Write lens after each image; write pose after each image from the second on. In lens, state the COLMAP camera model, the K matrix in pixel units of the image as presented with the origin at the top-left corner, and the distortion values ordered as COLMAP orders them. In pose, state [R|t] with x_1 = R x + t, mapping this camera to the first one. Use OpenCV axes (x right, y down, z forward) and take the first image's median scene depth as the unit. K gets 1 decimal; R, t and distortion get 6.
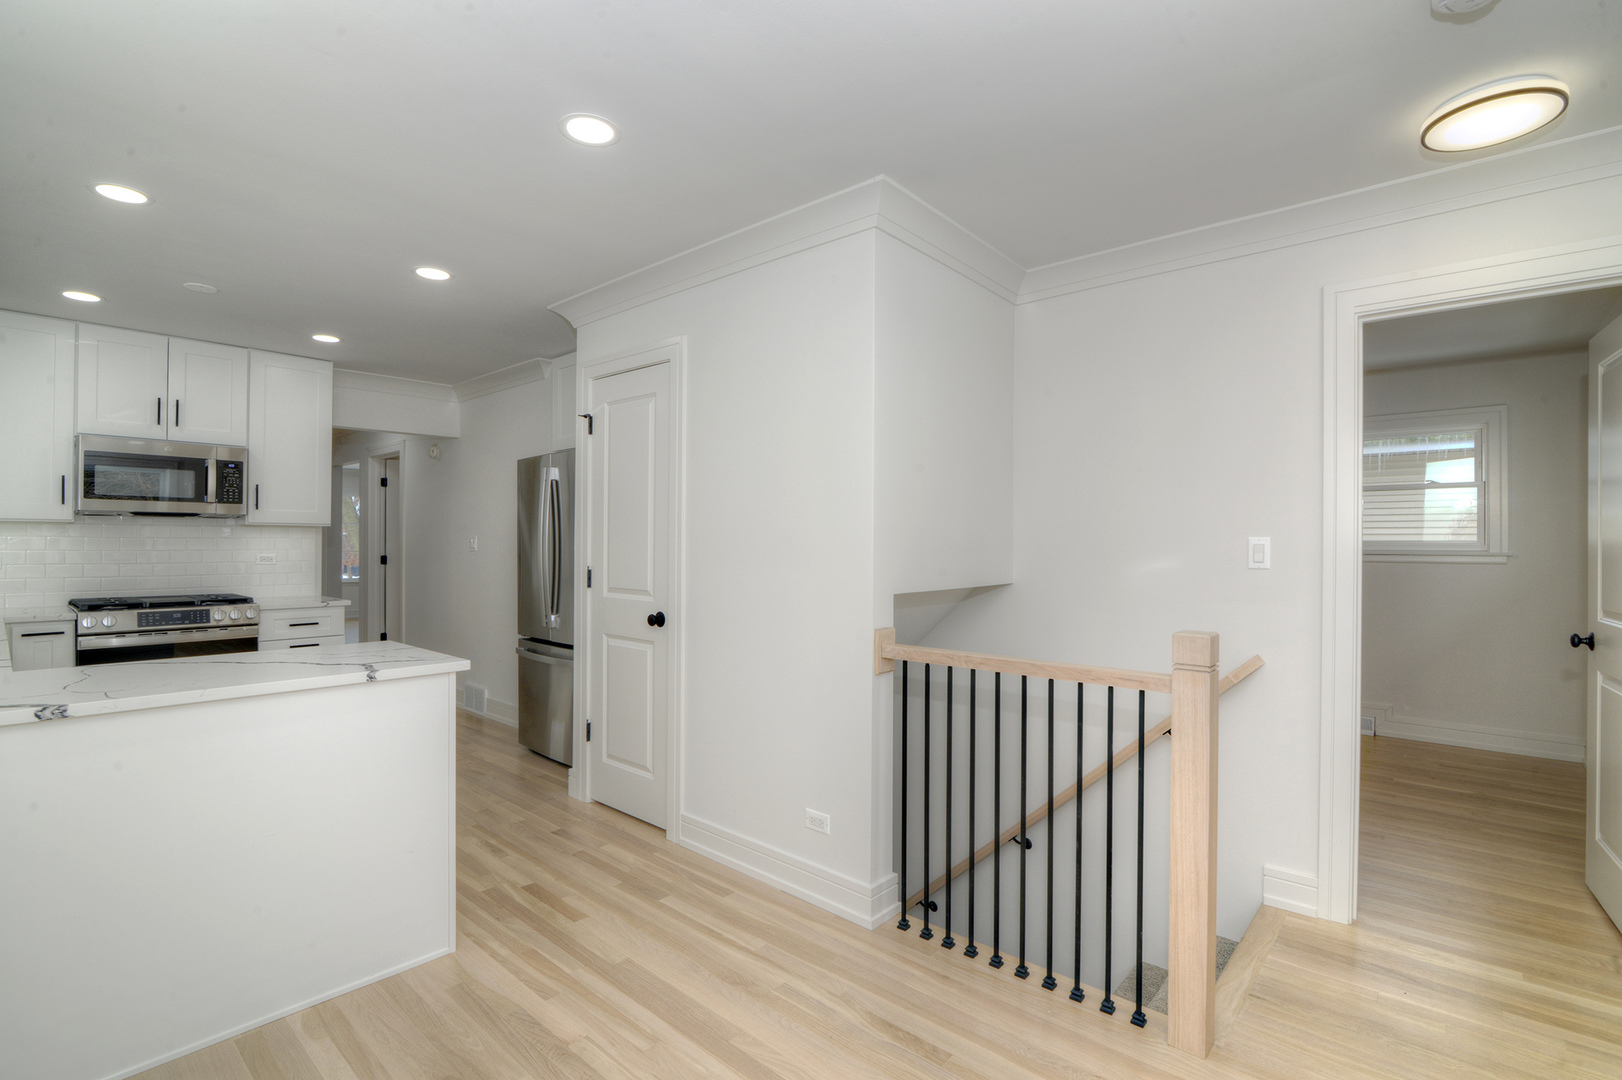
lens RADIAL K [[746.3, 0, 811.0], [0, 746.3, 540.0], [0, 0, 1]] dist [-0.021025, 0.000681]
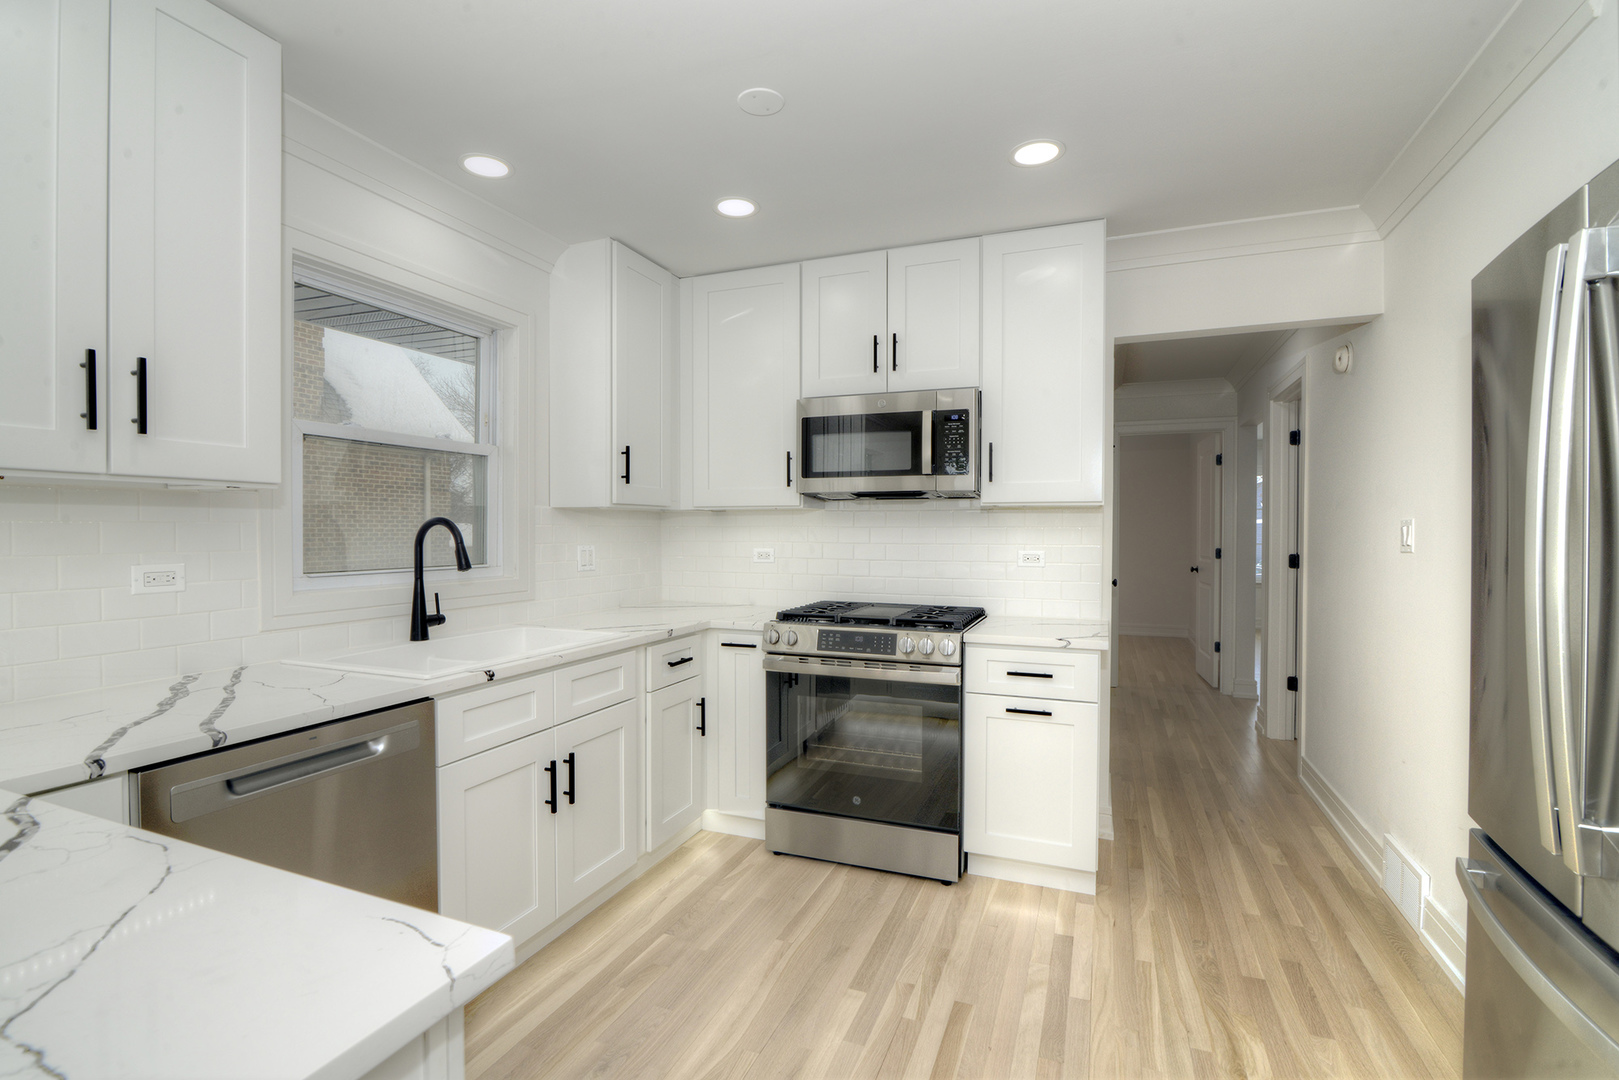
lens RADIAL K [[744.9, 0, 809.5], [0, 744.9, 540.0], [0, 0, 1]] dist [-0.021025, 0.000681]
pose [[0.334325, 0.008066, -0.942423, -0.216697], [0.002721, 0.999951, 0.009524, 0.002958], [0.942454, -0.005749, 0.334287, 0.710563]]
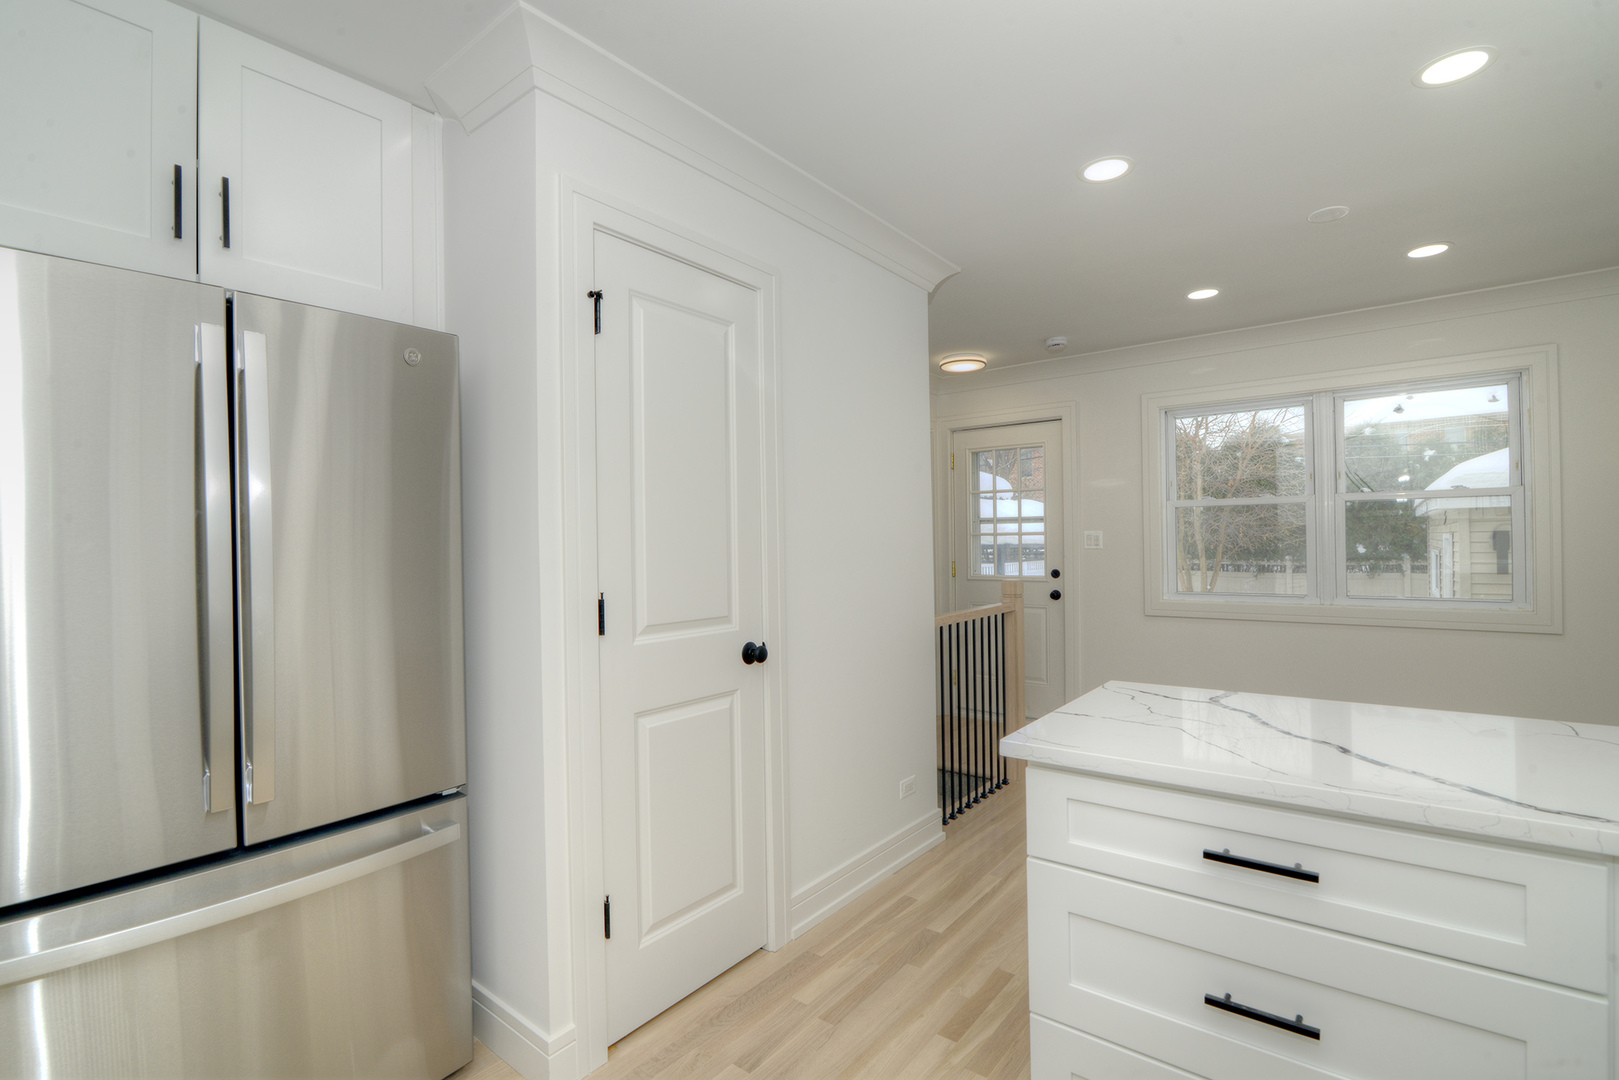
lens RADIAL K [[744.9, 0, 809.5], [0, 744.9, 540.0], [0, 0, 1]] dist [-0.021025, 0.000681]
pose [[-0.052972, -0.005354, 0.998582, -0.733093], [0.014686, 0.999873, 0.006140, -0.001866], [-0.998488, 0.014991, -0.052887, 0.801413]]
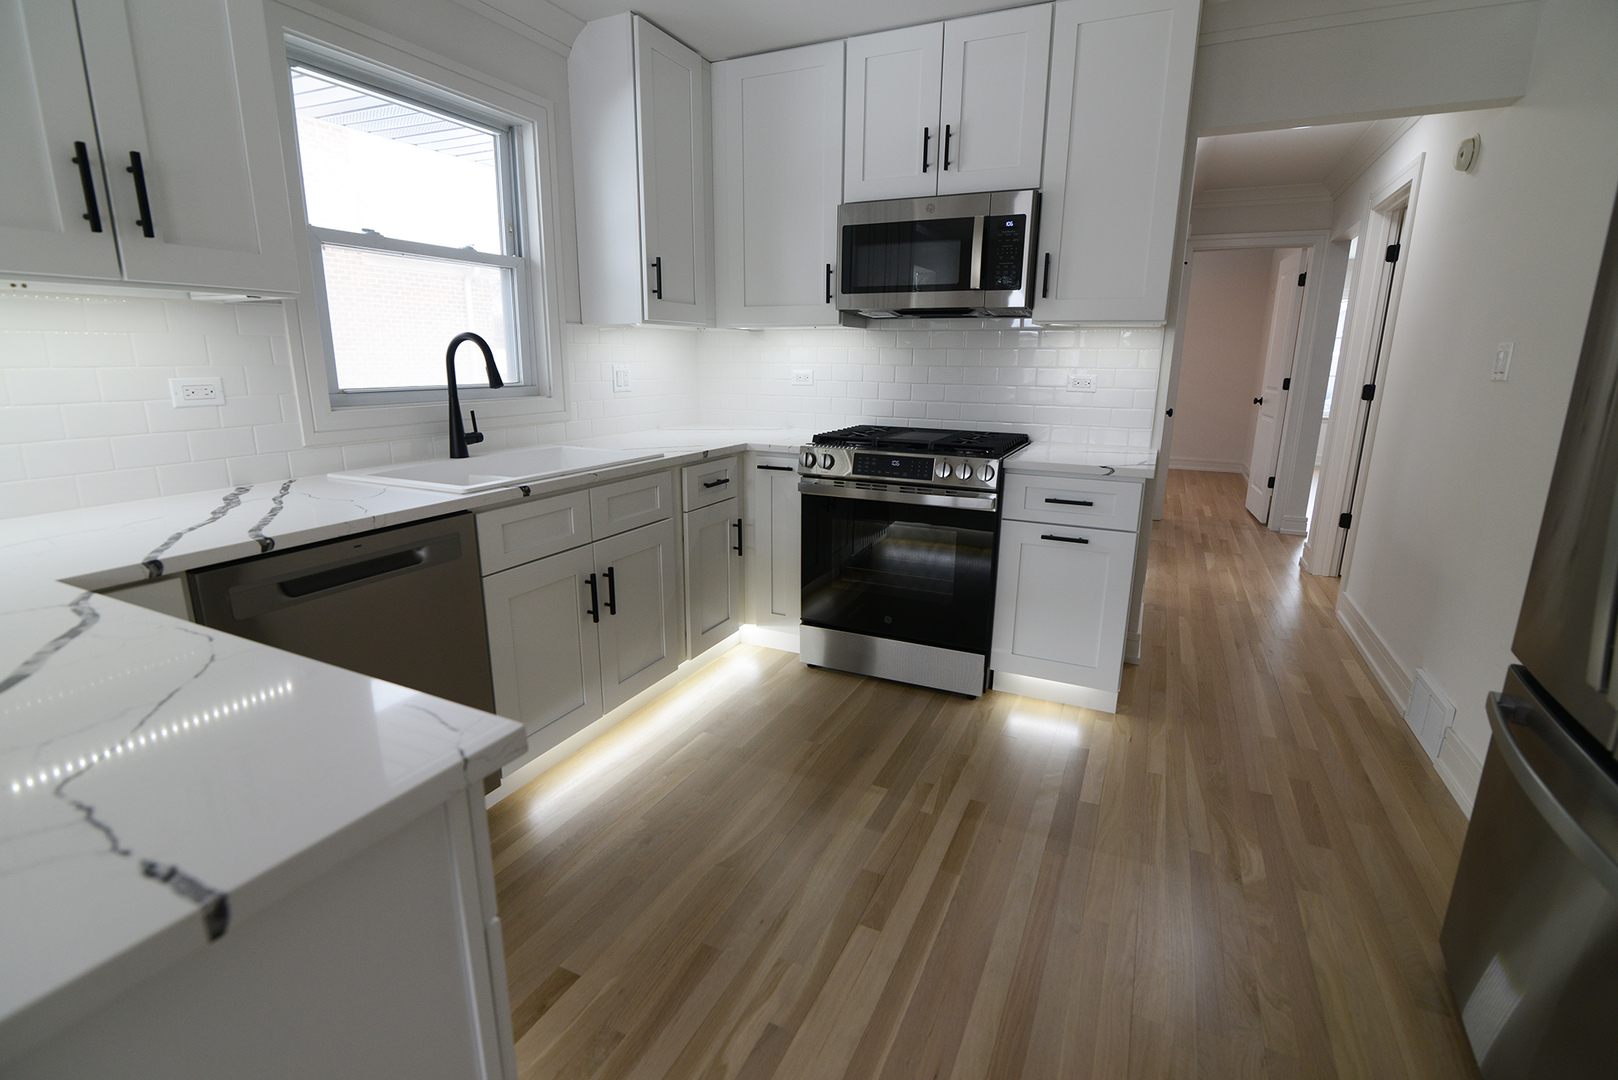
lens RADIAL K [[744.0, 0, 806.6], [0, 744.0, 538.6], [0, 0, 1]] dist [-0.021315, 0.000238]
pose [[0.273680, 0.227061, -0.934635, -0.223891], [-0.004794, 0.972045, 0.234746, 0.009294], [0.961809, -0.059765, 0.267118, 0.720481]]
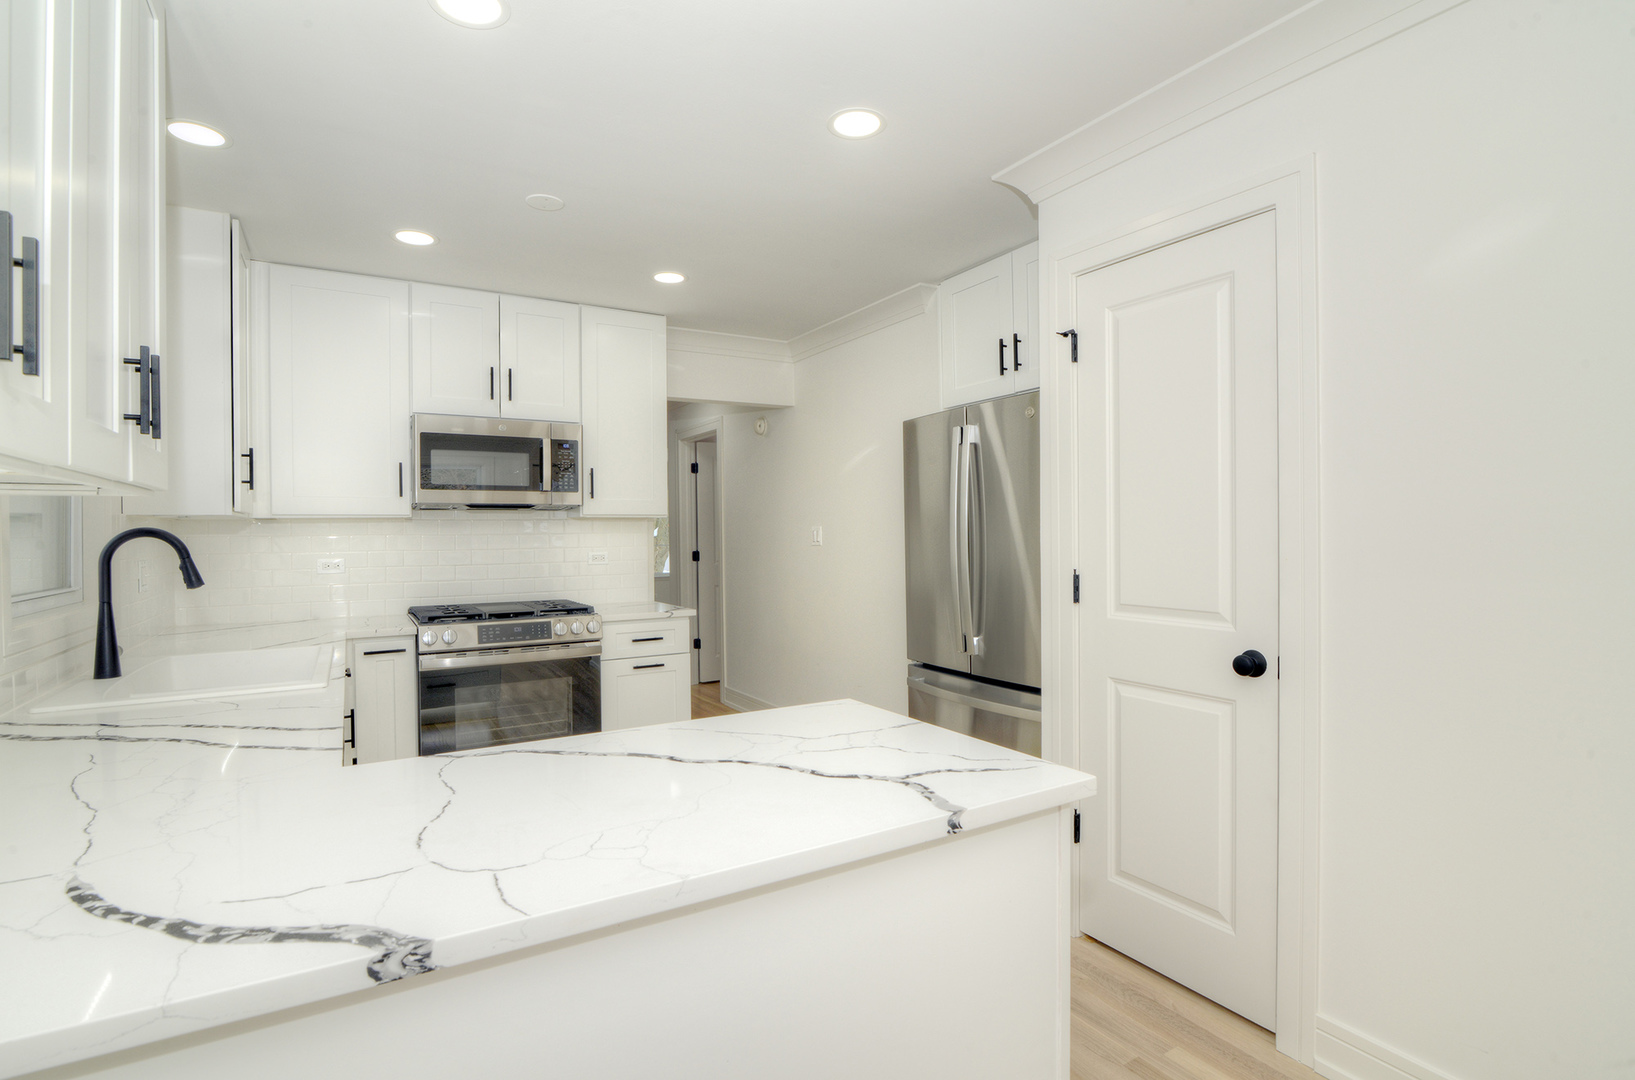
lens RADIAL K [[783.7, 0, 817.6], [0, 783.7, 536.0], [0, 0, 1]] dist [-0.021903, 0.000120]
pose [[0.954165, -0.013618, -0.298971, -0.279913], [0.016269, 0.999847, 0.006381, -0.000929], [0.298839, -0.010952, 0.954241, 0.268933]]
